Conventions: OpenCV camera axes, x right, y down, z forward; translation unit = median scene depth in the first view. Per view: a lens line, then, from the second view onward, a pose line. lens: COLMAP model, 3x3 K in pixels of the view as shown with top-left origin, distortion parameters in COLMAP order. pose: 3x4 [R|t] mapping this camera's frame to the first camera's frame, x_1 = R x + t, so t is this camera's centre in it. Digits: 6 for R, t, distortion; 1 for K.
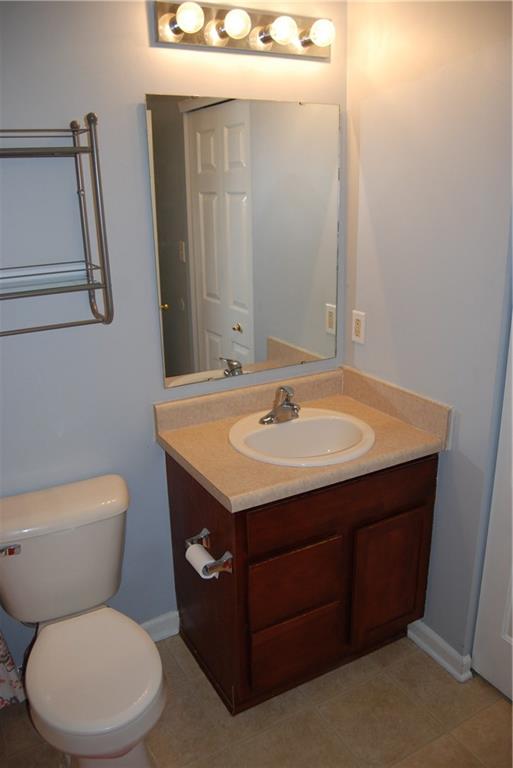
lens RADIAL K [[600.9, 0, 256.5], [0, 600.9, 384.0], [0, 0, 1]] dist [-0.091295, 0.029331]
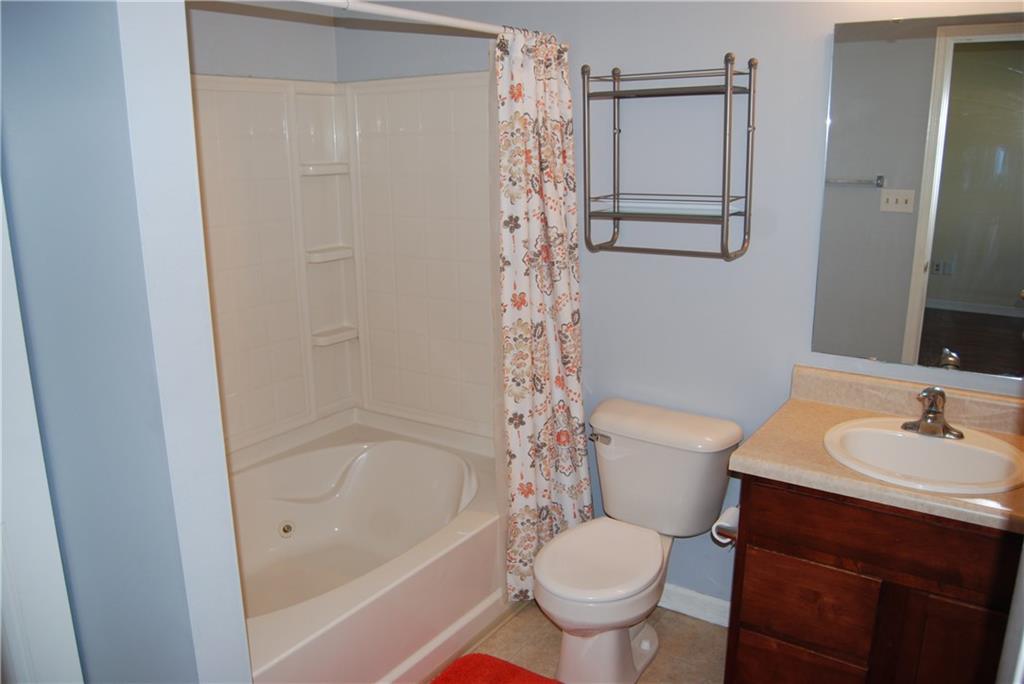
lens RADIAL K [[801.2, 0, 506.5], [0, 801.2, 352.9], [0, 0, 1]] dist [-0.091295, 0.029331]
pose [[0.437656, 0.242643, -0.865784, 0.642553], [-0.276462, 0.952568, 0.127213, -0.014144], [0.855585, 0.183681, 0.483979, 0.055104]]
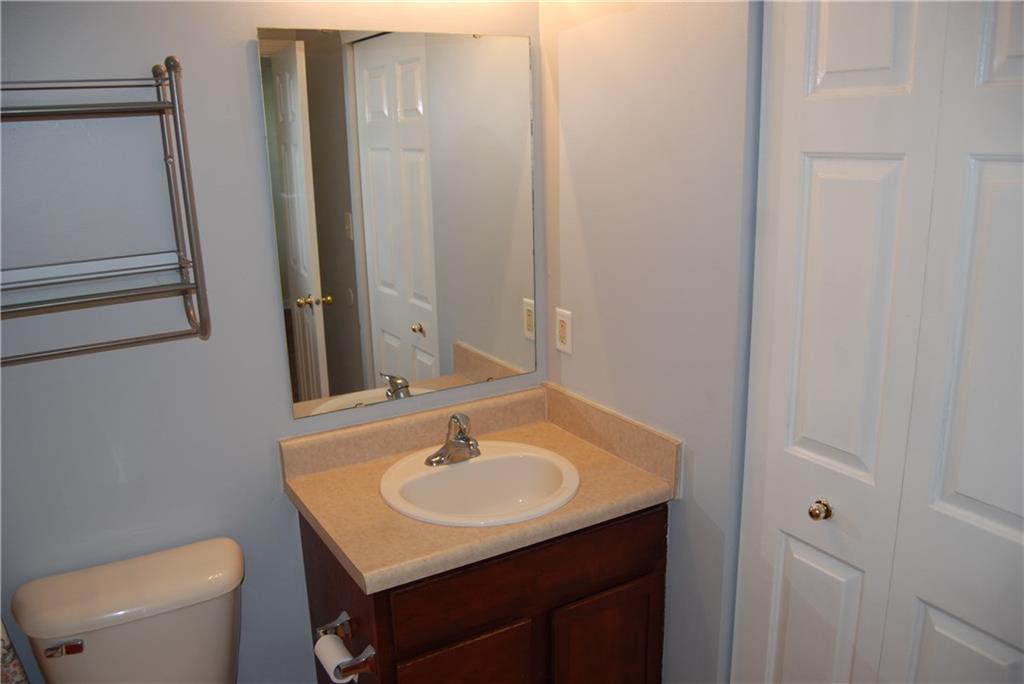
lens RADIAL K [[801.2, 0, 506.5], [0, 801.2, 352.9], [0, 0, 1]] dist [-0.091295, 0.029331]
pose [[0.999701, -0.011497, 0.021593, 0.086032], [0.012500, 0.998820, -0.046921, -0.024408], [-0.021029, 0.047177, 0.998665, 0.012775]]
